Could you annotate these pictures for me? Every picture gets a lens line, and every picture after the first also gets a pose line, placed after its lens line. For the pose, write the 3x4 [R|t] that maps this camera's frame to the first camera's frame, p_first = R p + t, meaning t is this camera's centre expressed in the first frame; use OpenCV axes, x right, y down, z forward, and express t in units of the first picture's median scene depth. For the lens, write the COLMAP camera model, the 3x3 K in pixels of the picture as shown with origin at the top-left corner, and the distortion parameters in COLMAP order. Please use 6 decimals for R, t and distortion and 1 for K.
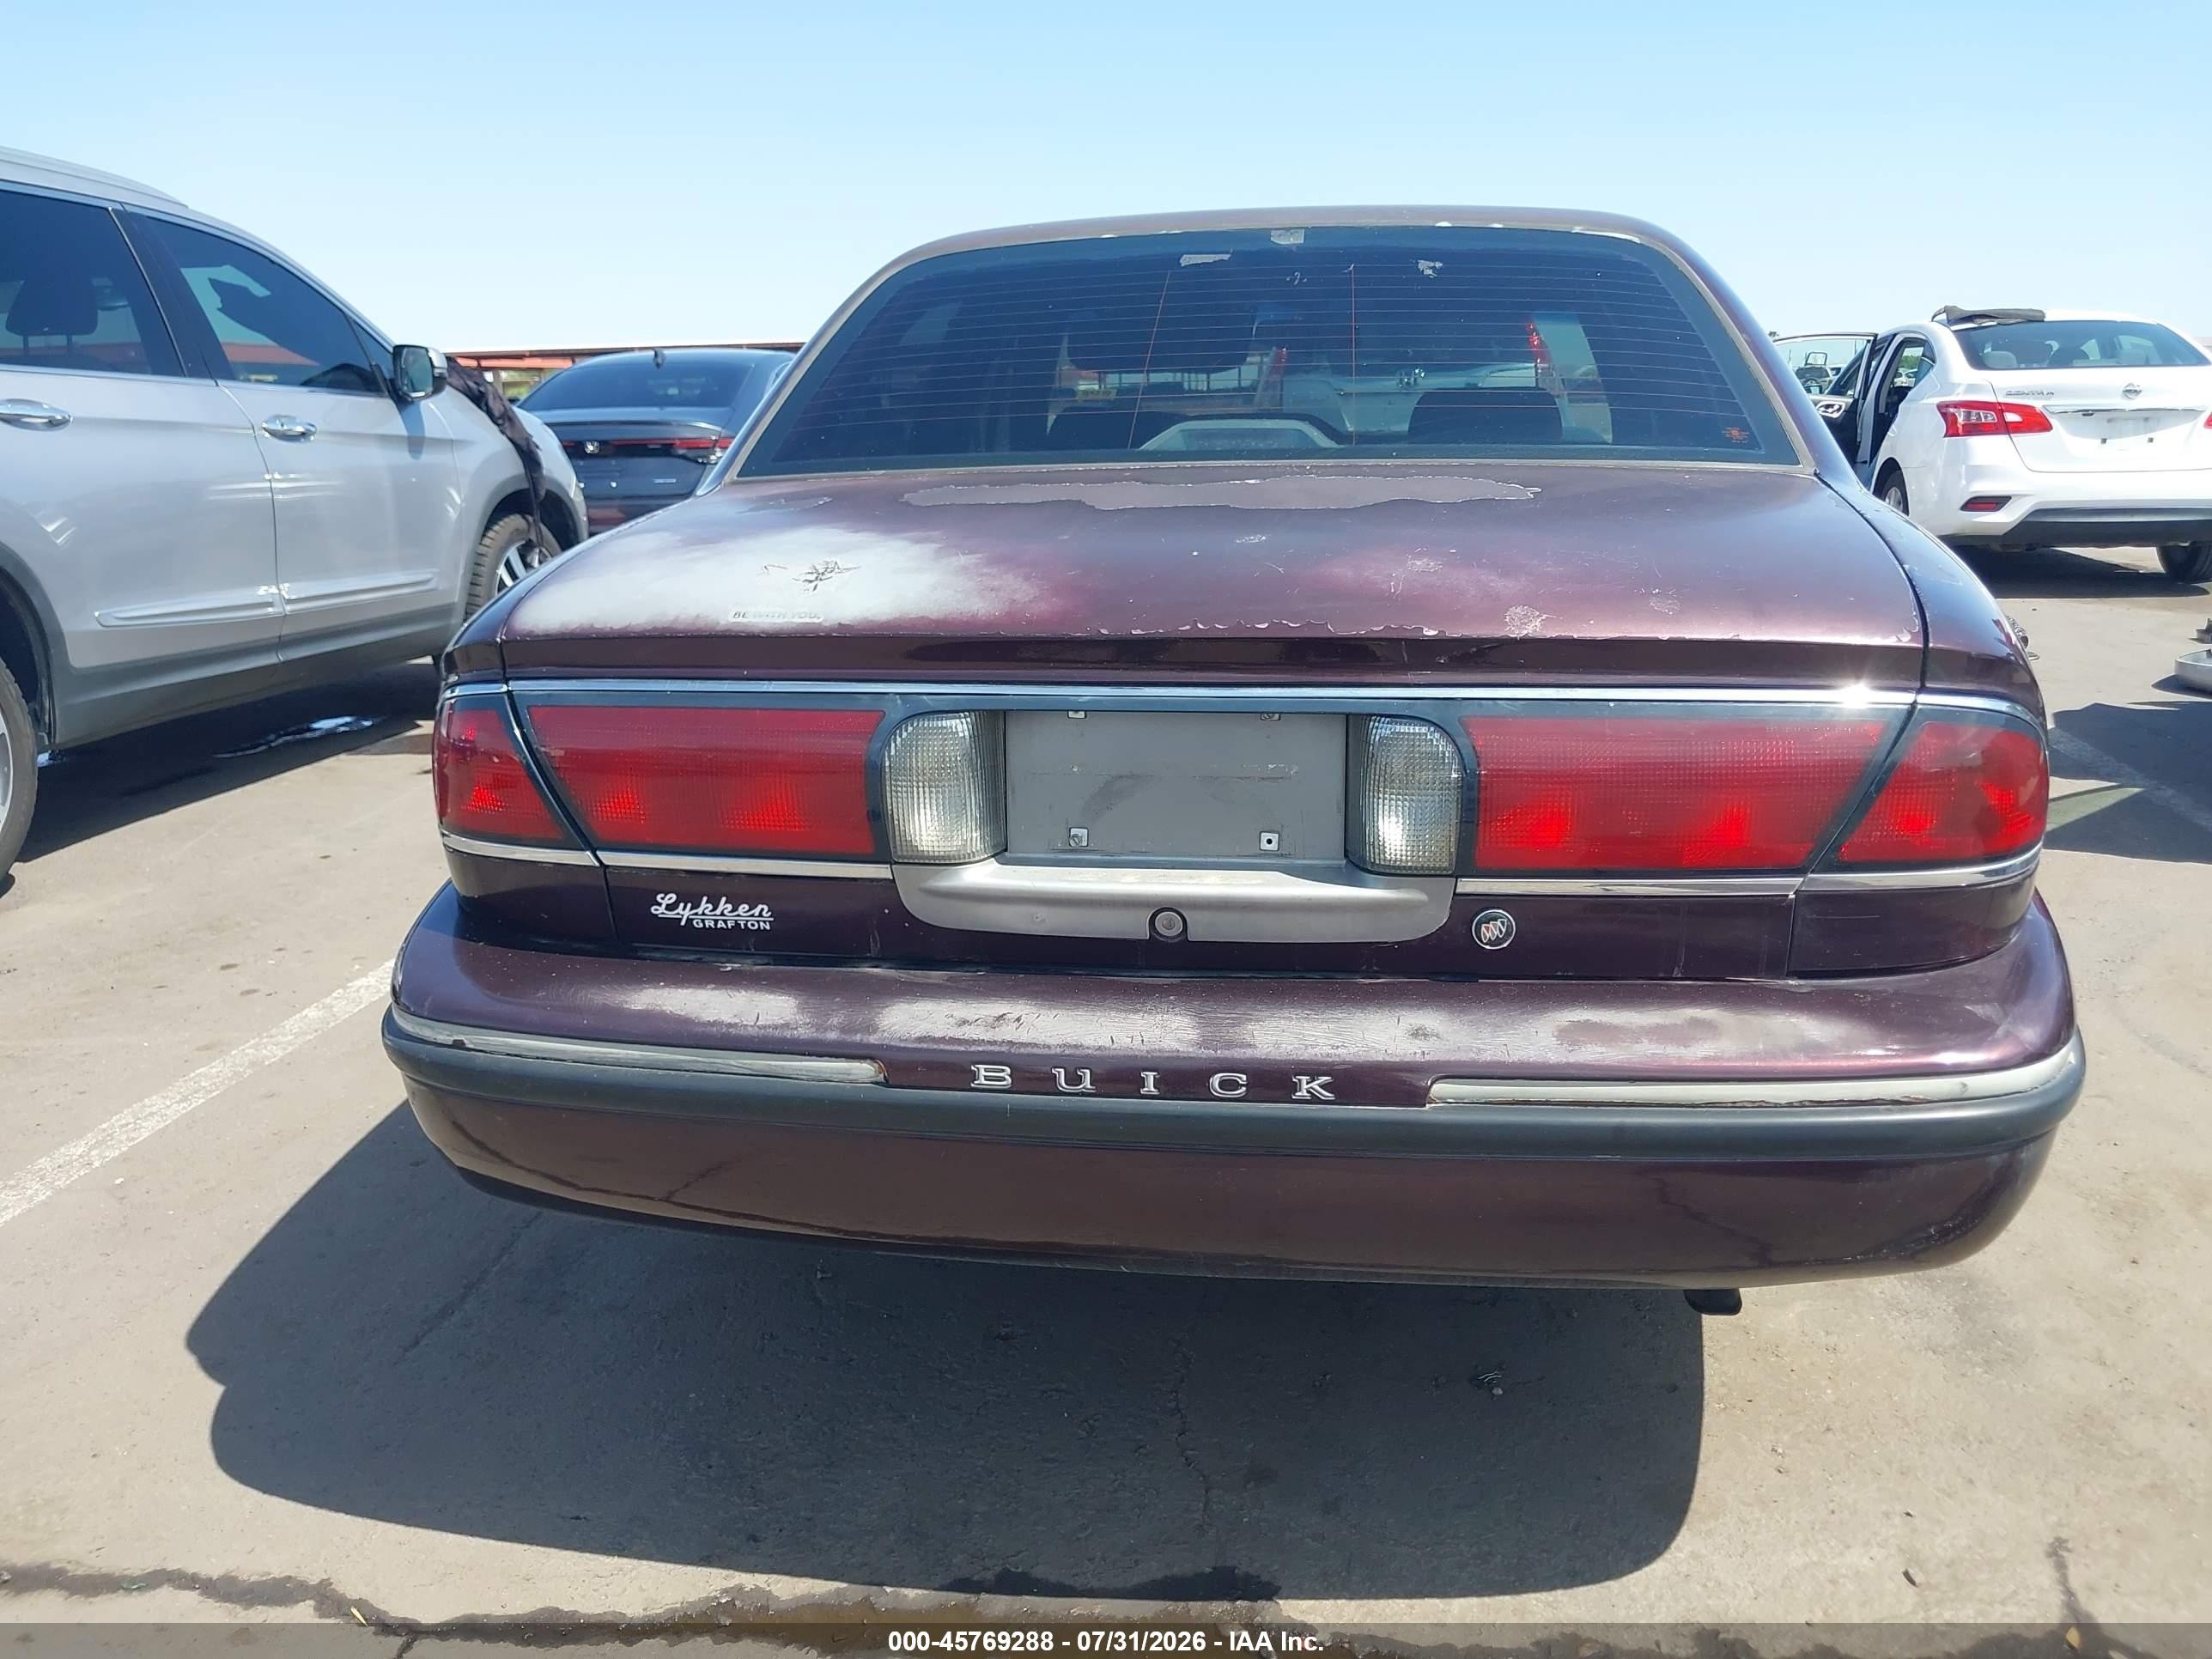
lens RADIAL K [[1753.9, 0, 1106.0], [0, 1753.9, 829.5], [0, 0, 1]] dist [0.070264, -0.144541]
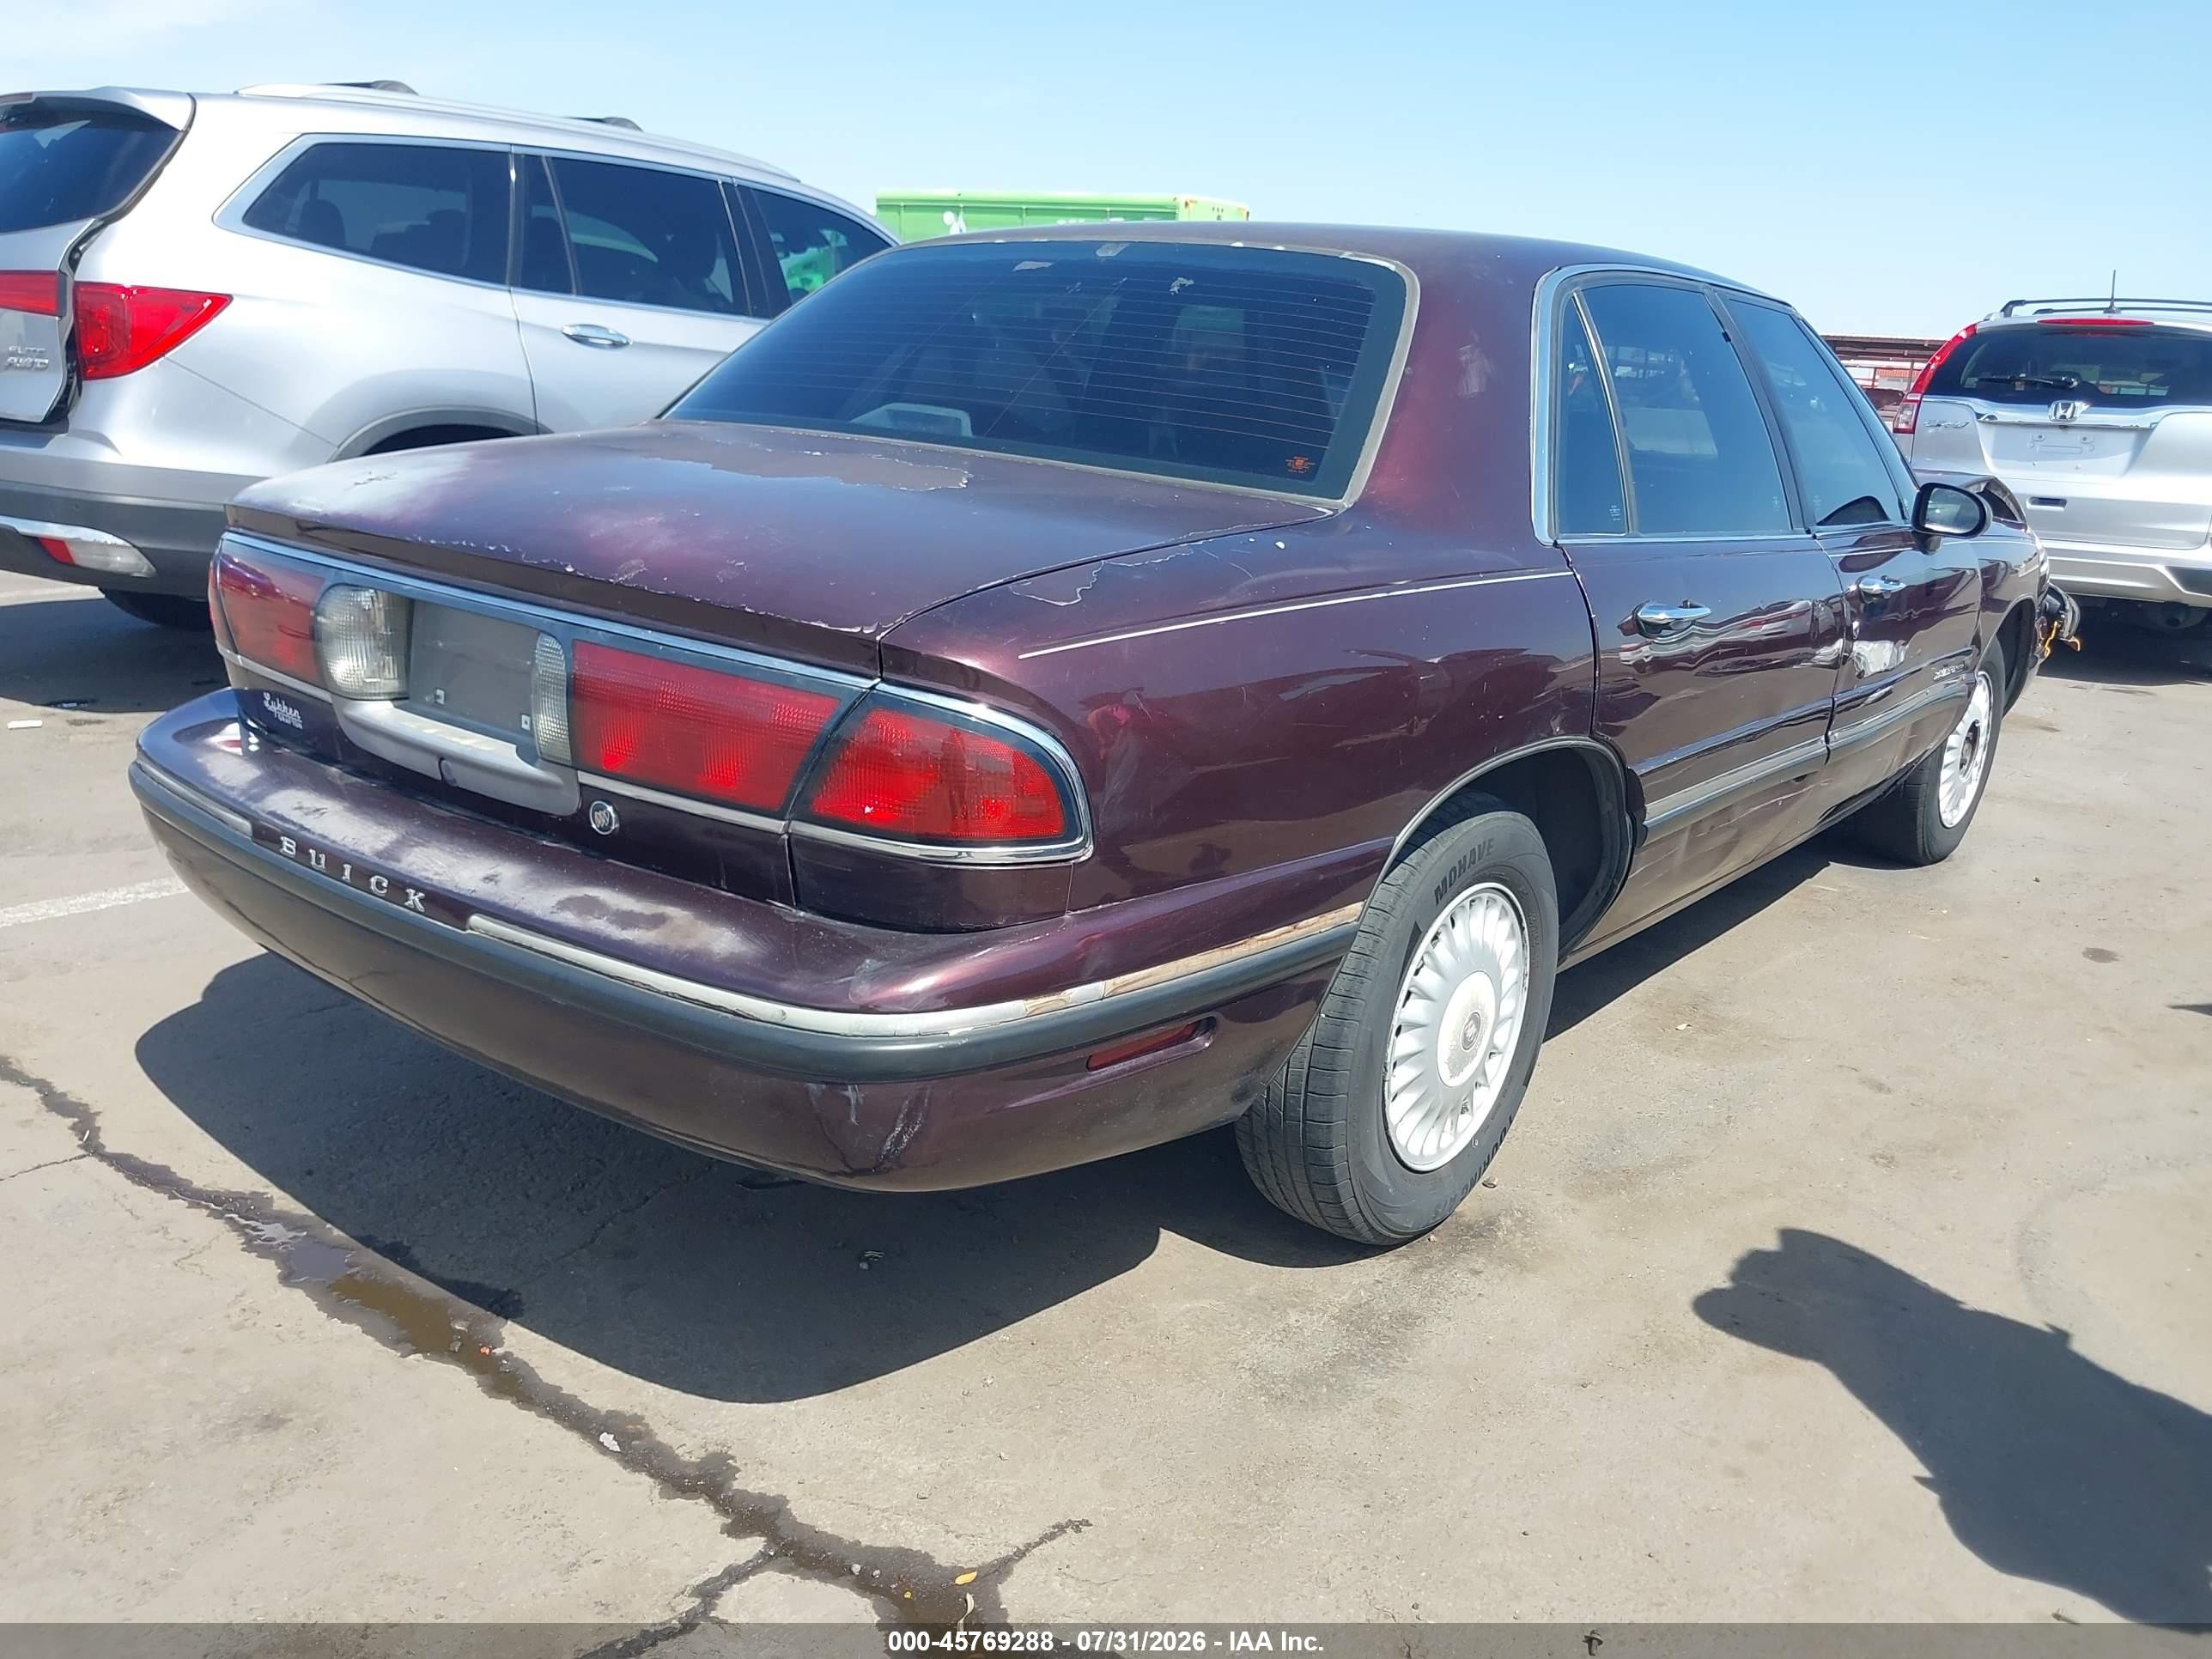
lens RADIAL K [[1744.3, 0, 1104.8], [0, 1744.3, 817.0], [0, 0, 1]] dist [0.015942, -0.047029]
pose [[0.865728, 0.194599, -0.461136, 1.060039], [-0.190505, 0.980091, 0.055947, -0.077325], [0.462843, 0.039414, 0.885564, 0.077078]]
